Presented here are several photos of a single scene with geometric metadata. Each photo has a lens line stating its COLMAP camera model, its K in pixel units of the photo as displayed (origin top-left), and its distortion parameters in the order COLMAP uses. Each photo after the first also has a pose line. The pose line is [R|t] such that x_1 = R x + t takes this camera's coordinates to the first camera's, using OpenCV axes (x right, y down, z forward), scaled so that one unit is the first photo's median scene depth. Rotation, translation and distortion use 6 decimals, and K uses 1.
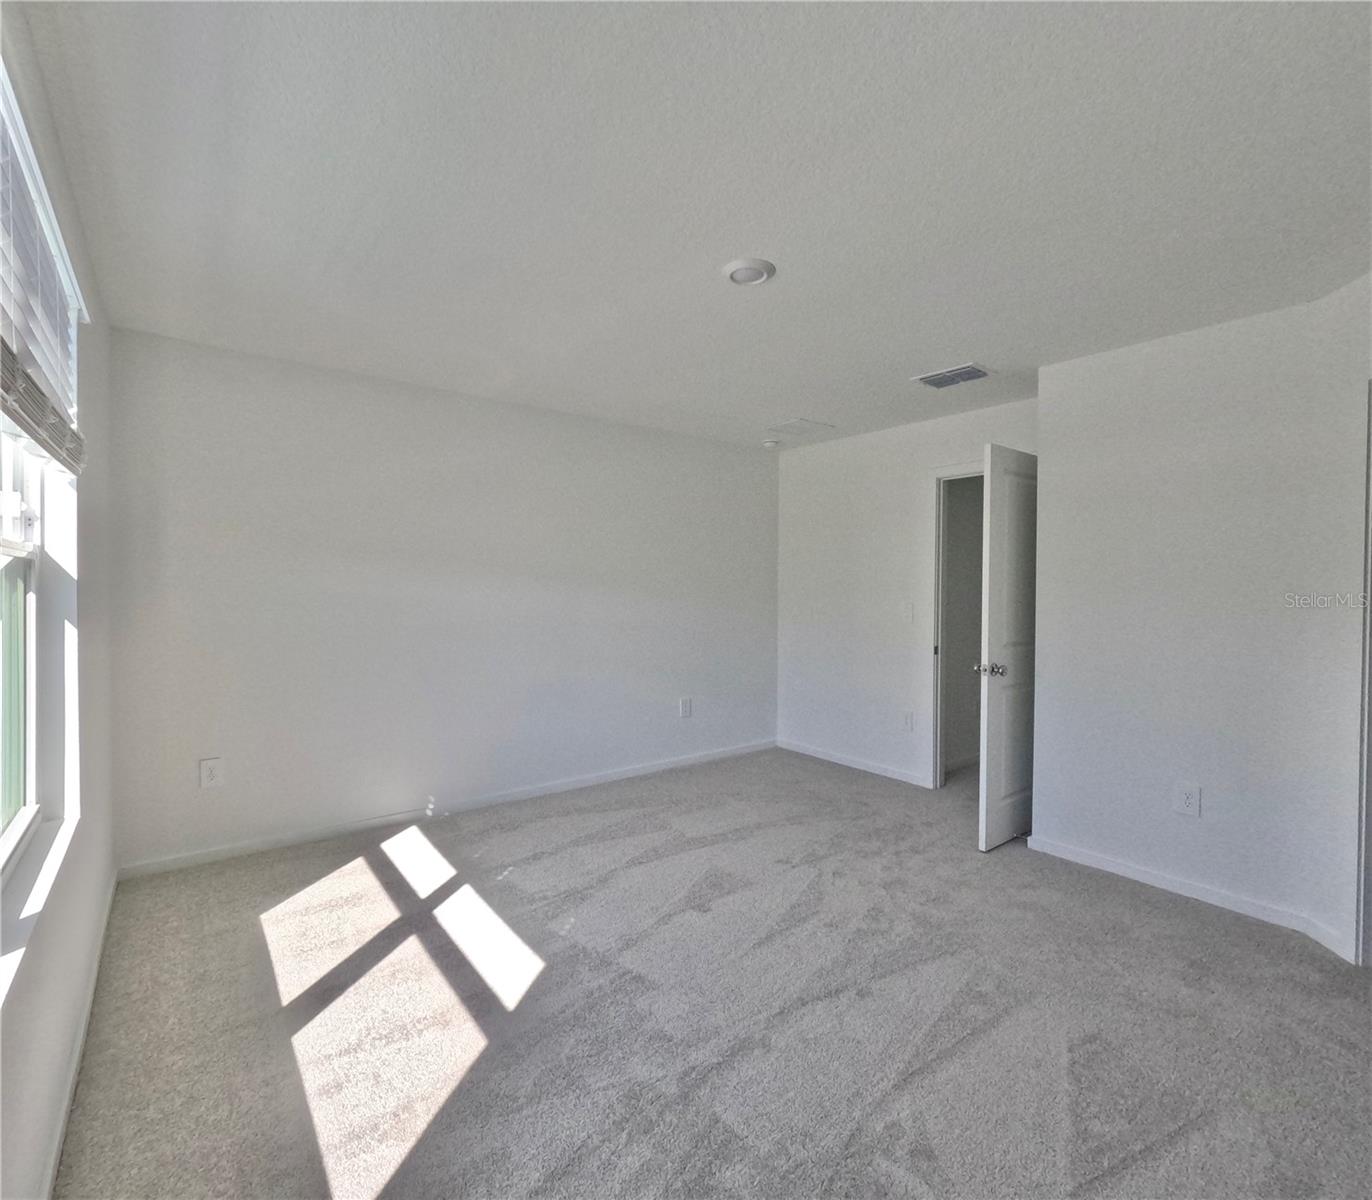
lens RADIAL K [[658.6, 0, 687.9], [0, 658.6, 597.6], [0, 0, 1]] dist [0.001578, 0.000790]
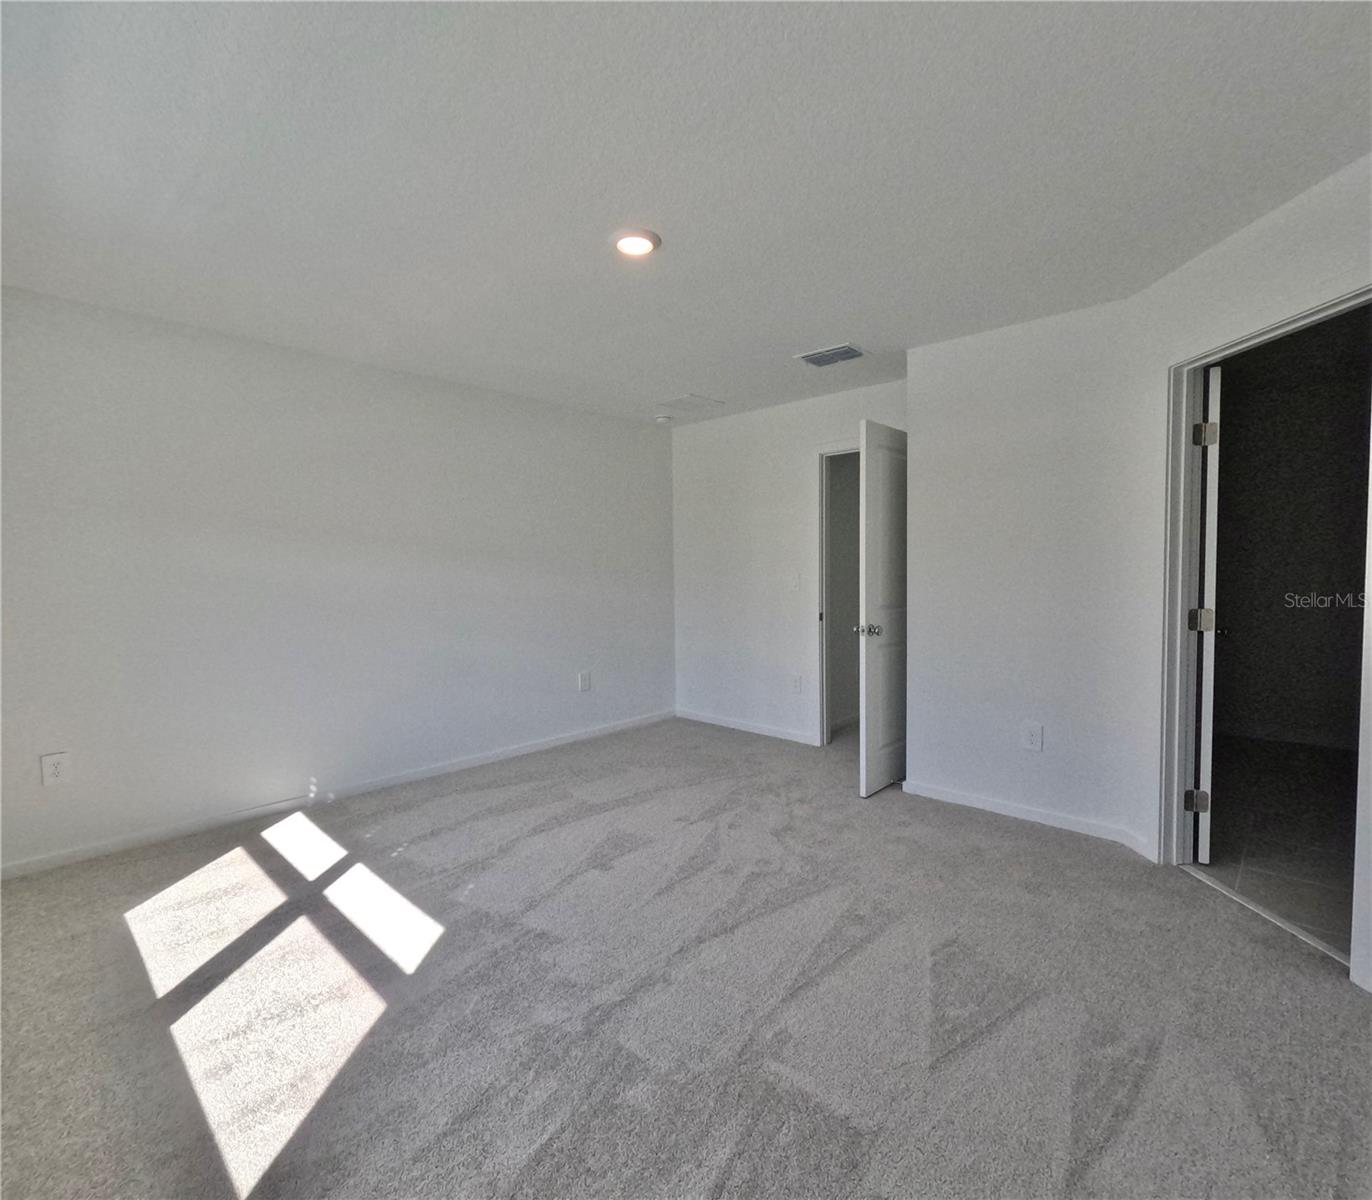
lens RADIAL K [[658.6, 0, 687.9], [0, 658.6, 597.6], [0, 0, 1]] dist [0.001578, 0.000790]
pose [[0.988048, -0.023424, 0.152356, 0.004412], [0.019355, 0.999417, 0.028136, 0.026891], [-0.152926, -0.024851, 0.987925, -0.030622]]
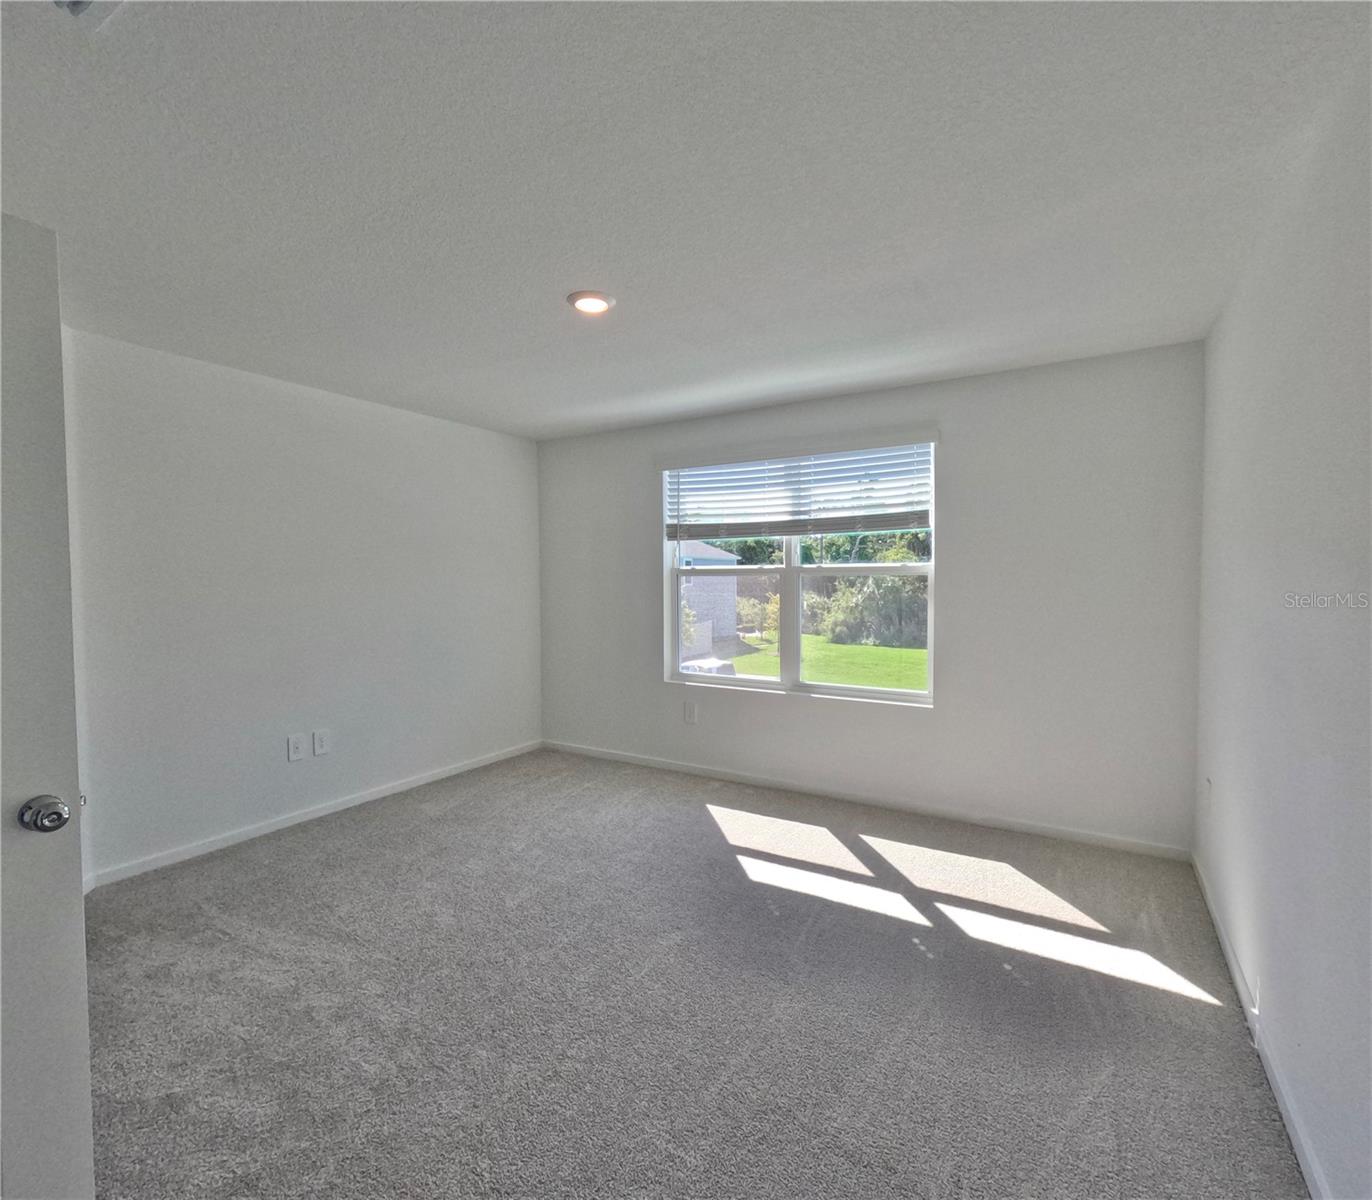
lens RADIAL K [[658.6, 0, 687.9], [0, 658.6, 597.6], [0, 0, 1]] dist [0.001578, 0.000790]
pose [[-0.933897, 0.005092, -0.357507, 0.298778], [-0.009770, 0.999162, 0.039753, -0.032419], [0.357410, 0.040618, -0.933064, 1.841870]]
